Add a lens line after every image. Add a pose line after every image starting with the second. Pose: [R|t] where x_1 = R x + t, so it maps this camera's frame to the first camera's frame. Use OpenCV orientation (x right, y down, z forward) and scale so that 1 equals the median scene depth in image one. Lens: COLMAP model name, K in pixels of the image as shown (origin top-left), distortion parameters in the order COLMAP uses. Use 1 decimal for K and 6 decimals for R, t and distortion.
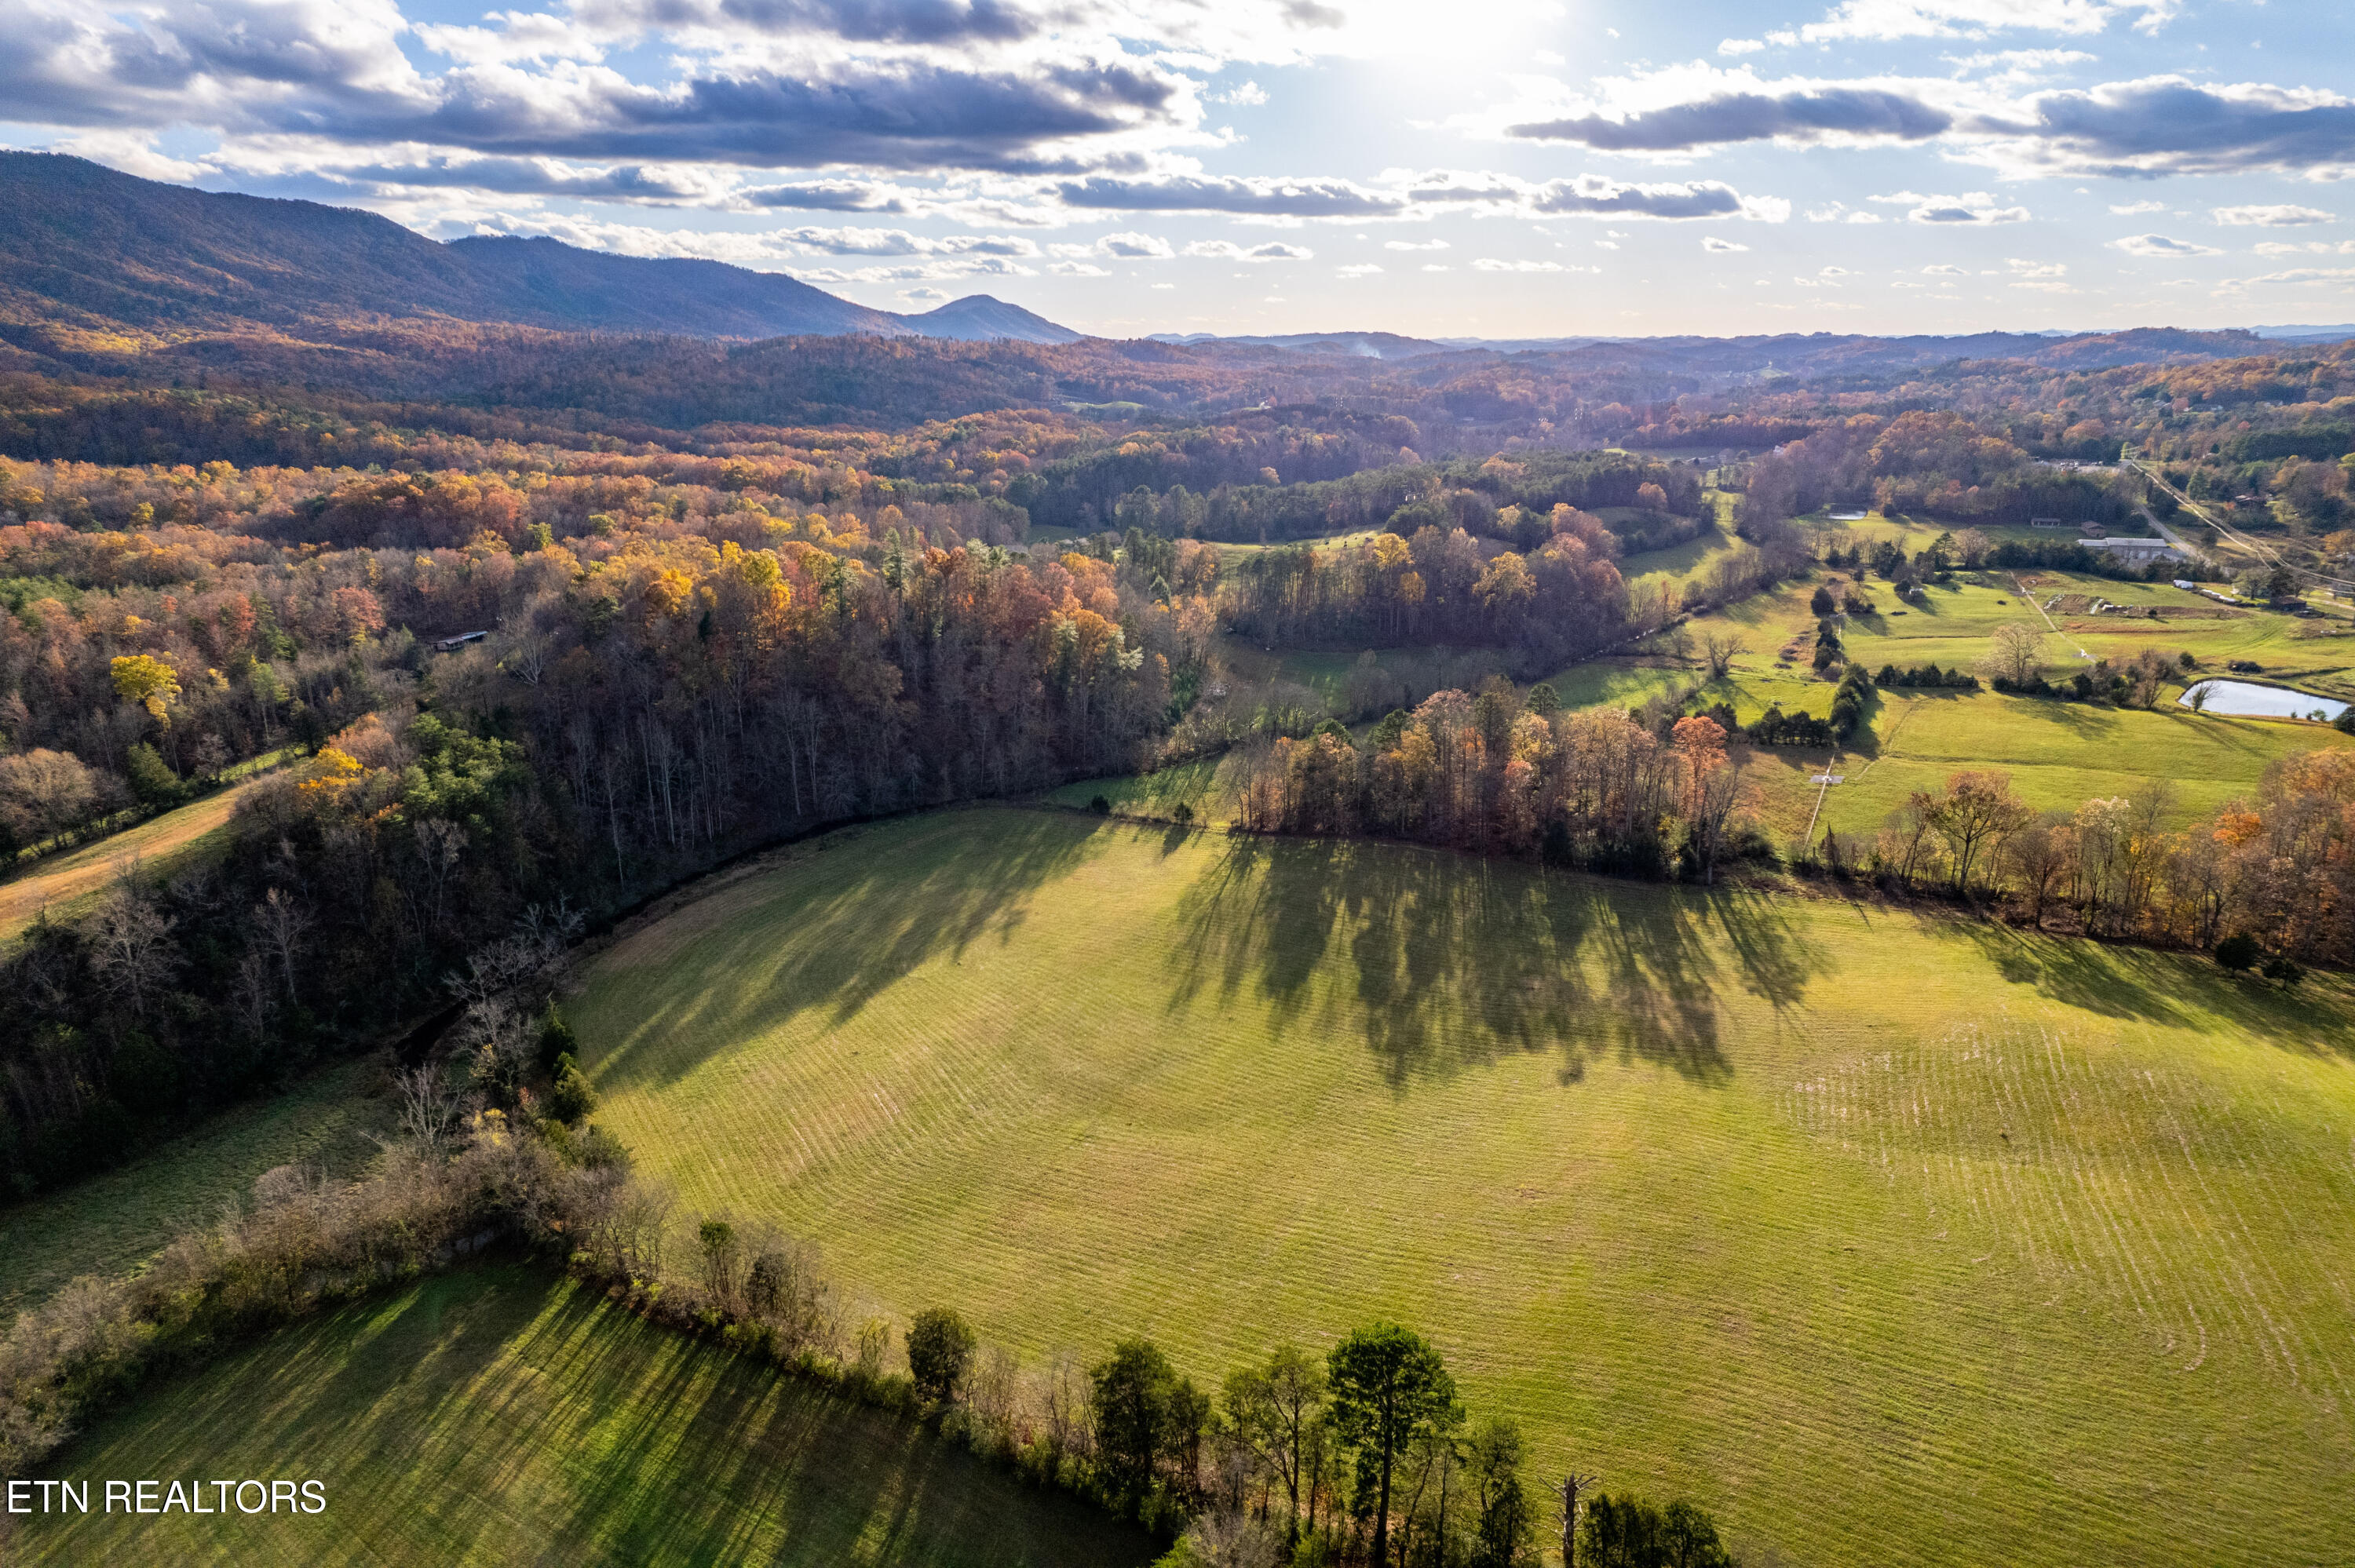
lens RADIAL K [[1504.2, 0, 1169.3], [0, 1504.2, 791.1], [0, 0, 1]] dist [-0.073083, 0.061157]
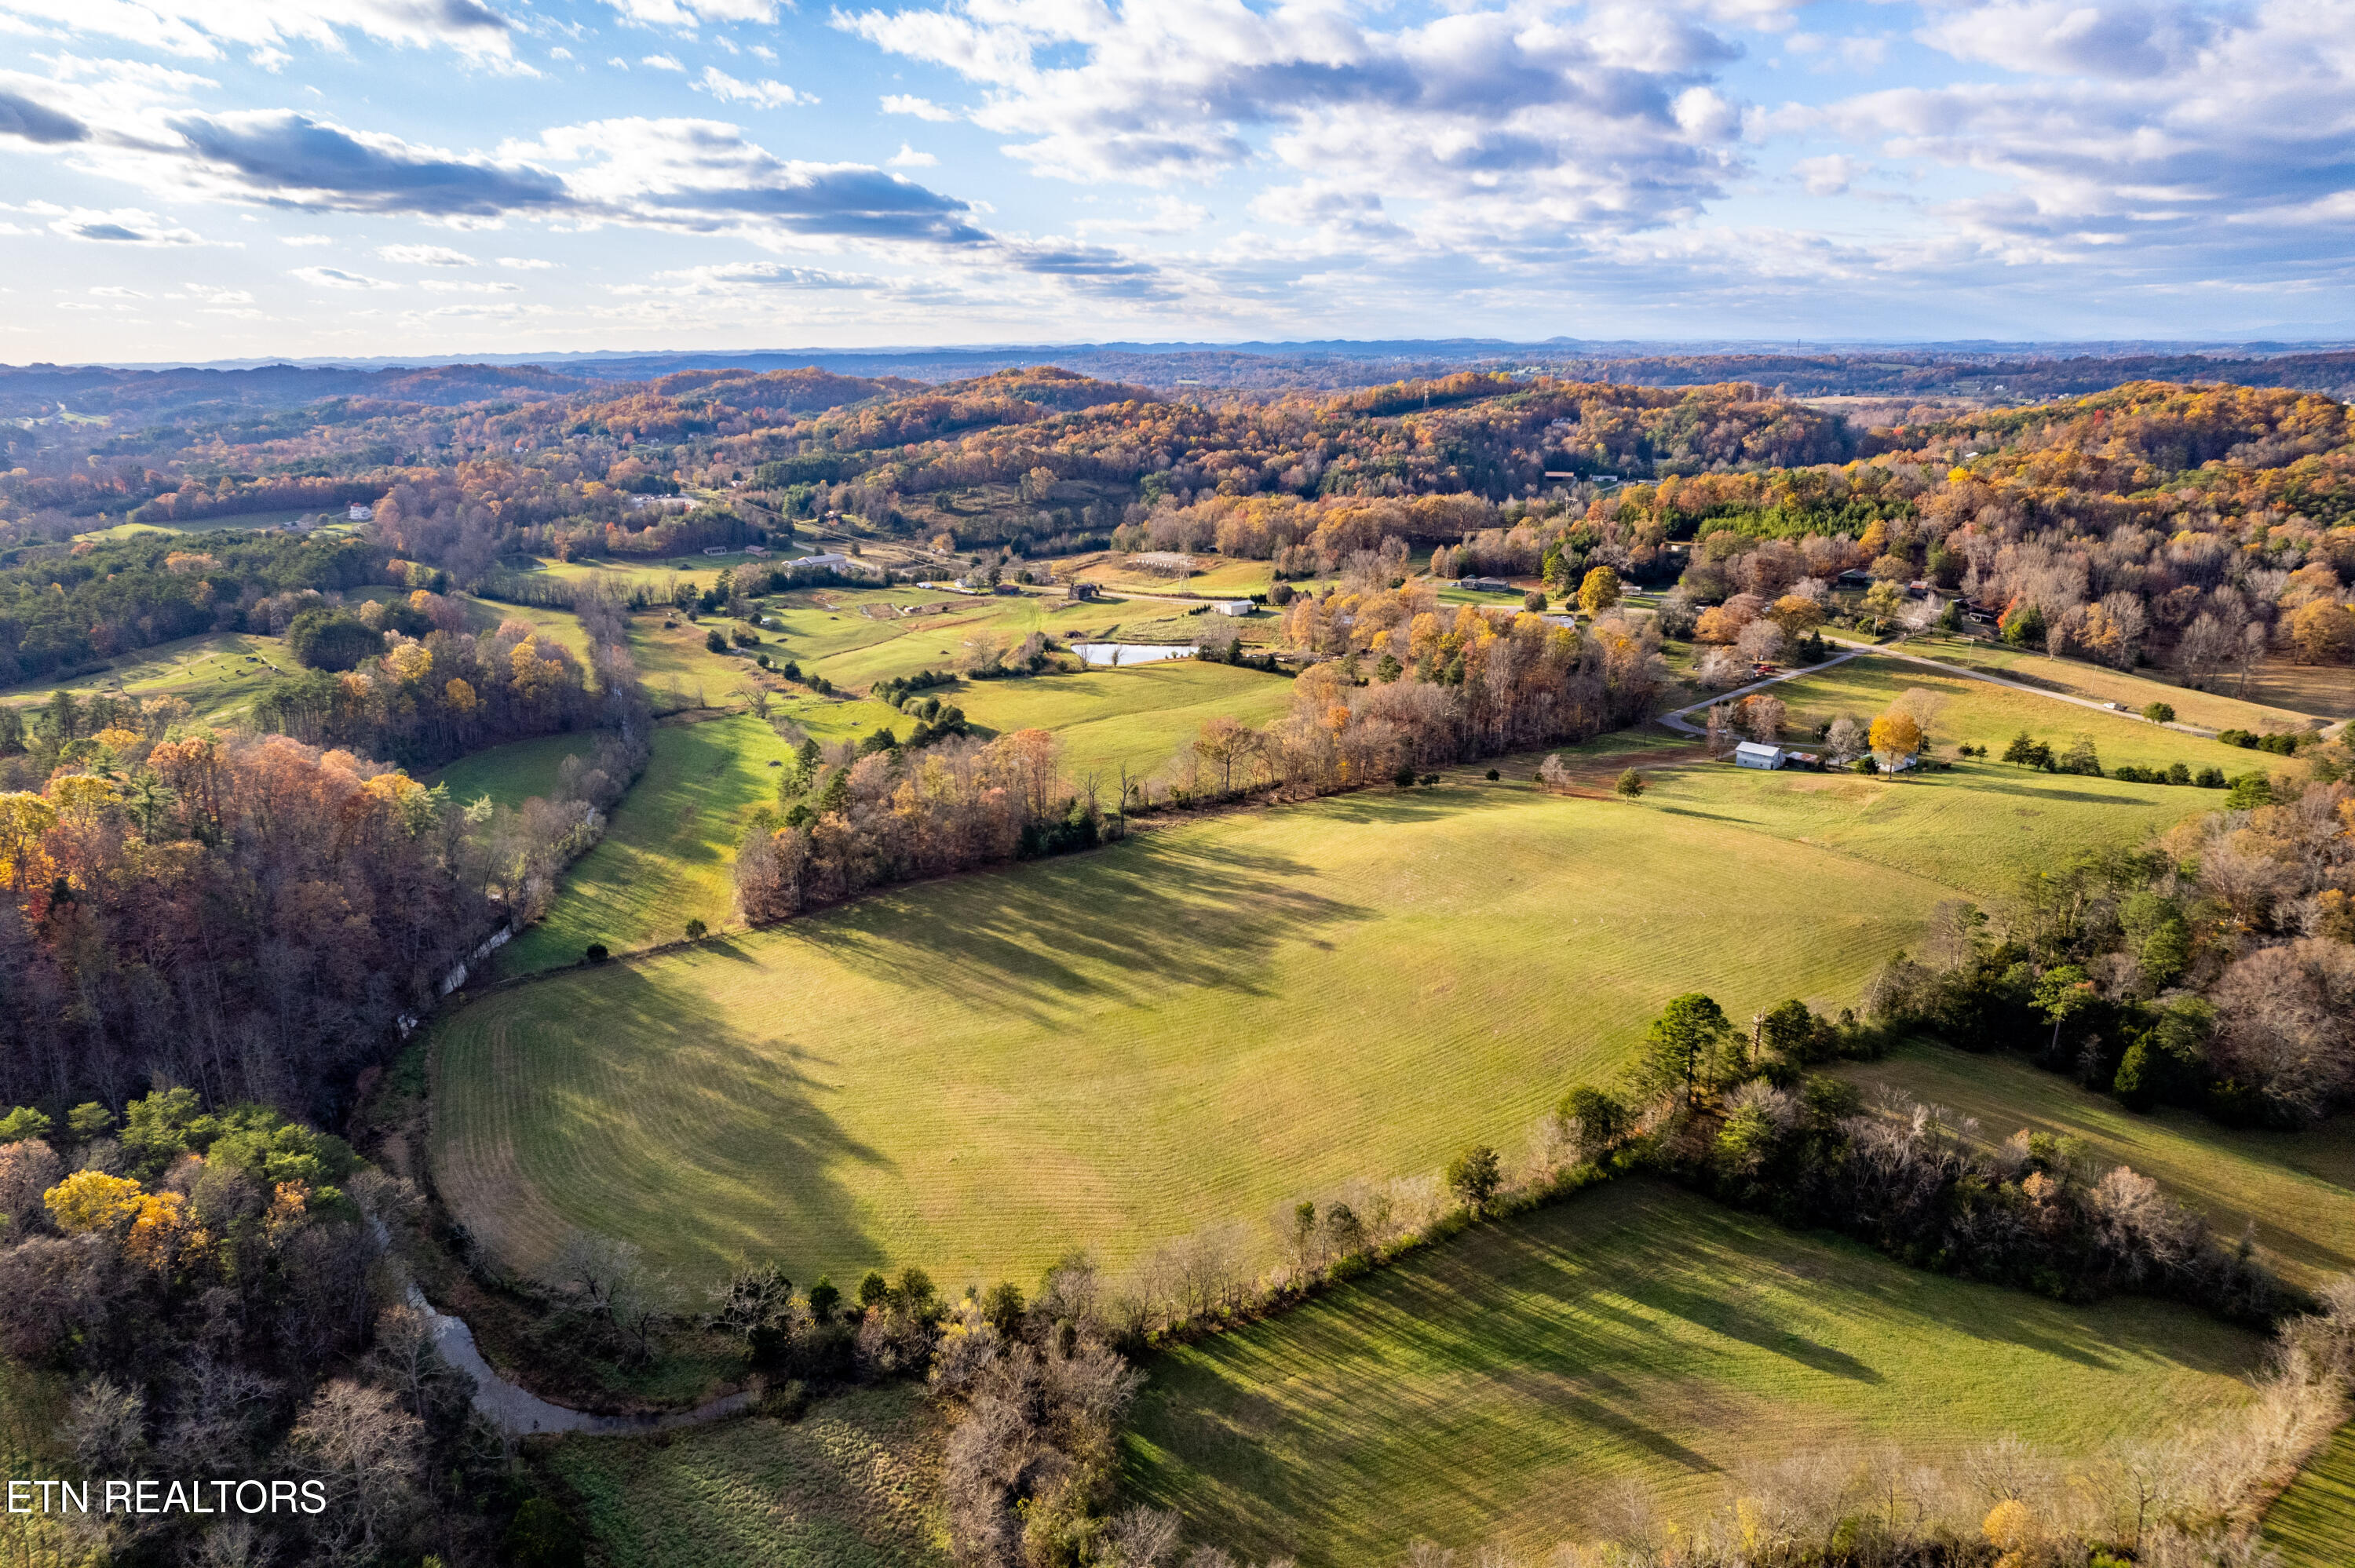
lens RADIAL K [[1504.2, 0, 1168.3], [0, 1504.2, 802.3], [0, 0, 1]] dist [-0.073083, 0.061157]
pose [[0.493349, -0.244373, 0.834799, -0.672483], [0.252201, 0.958686, 0.131593, -0.123595], [-0.832467, 0.145616, 0.534597, 0.170287]]
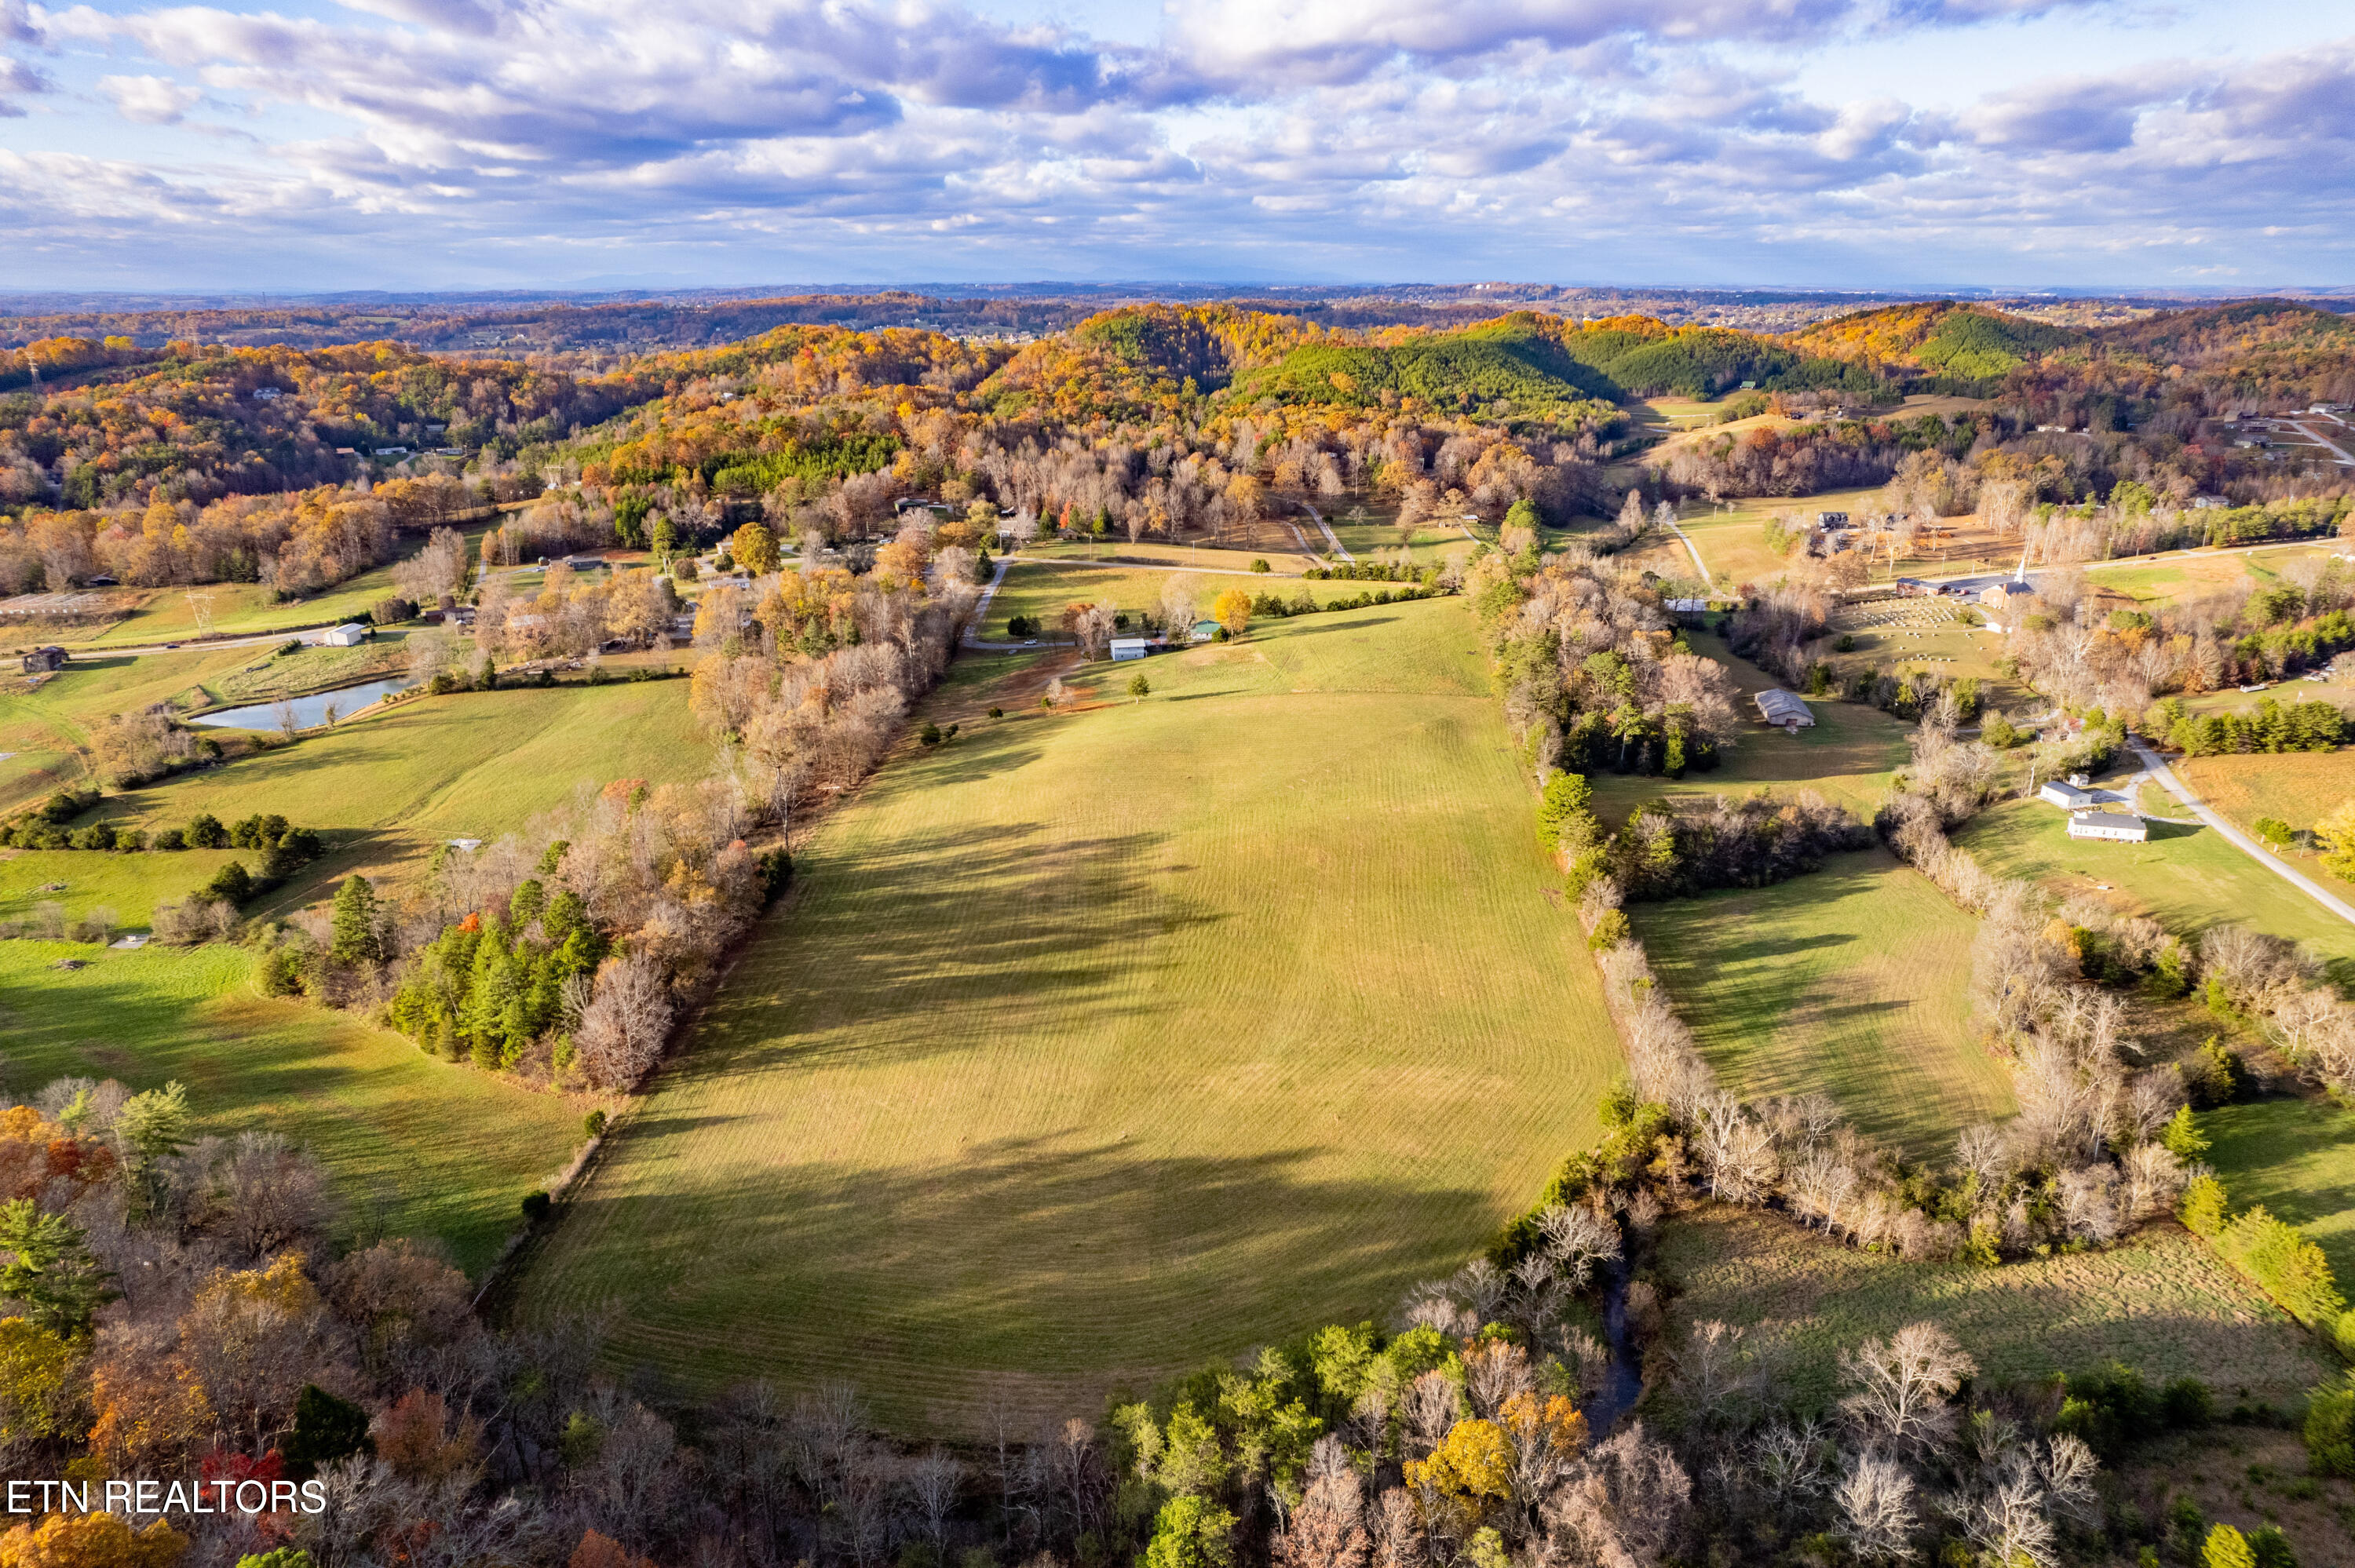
lens RADIAL K [[1504.2, 0, 1186.4], [0, 1504.2, 858.5], [0, 0, 1]] dist [-0.073083, 0.061157]
pose [[-0.449625, -0.305237, 0.839445, -0.703810], [0.266813, 0.850995, 0.452348, -0.355508], [-0.852437, 0.427361, -0.301187, 0.926447]]
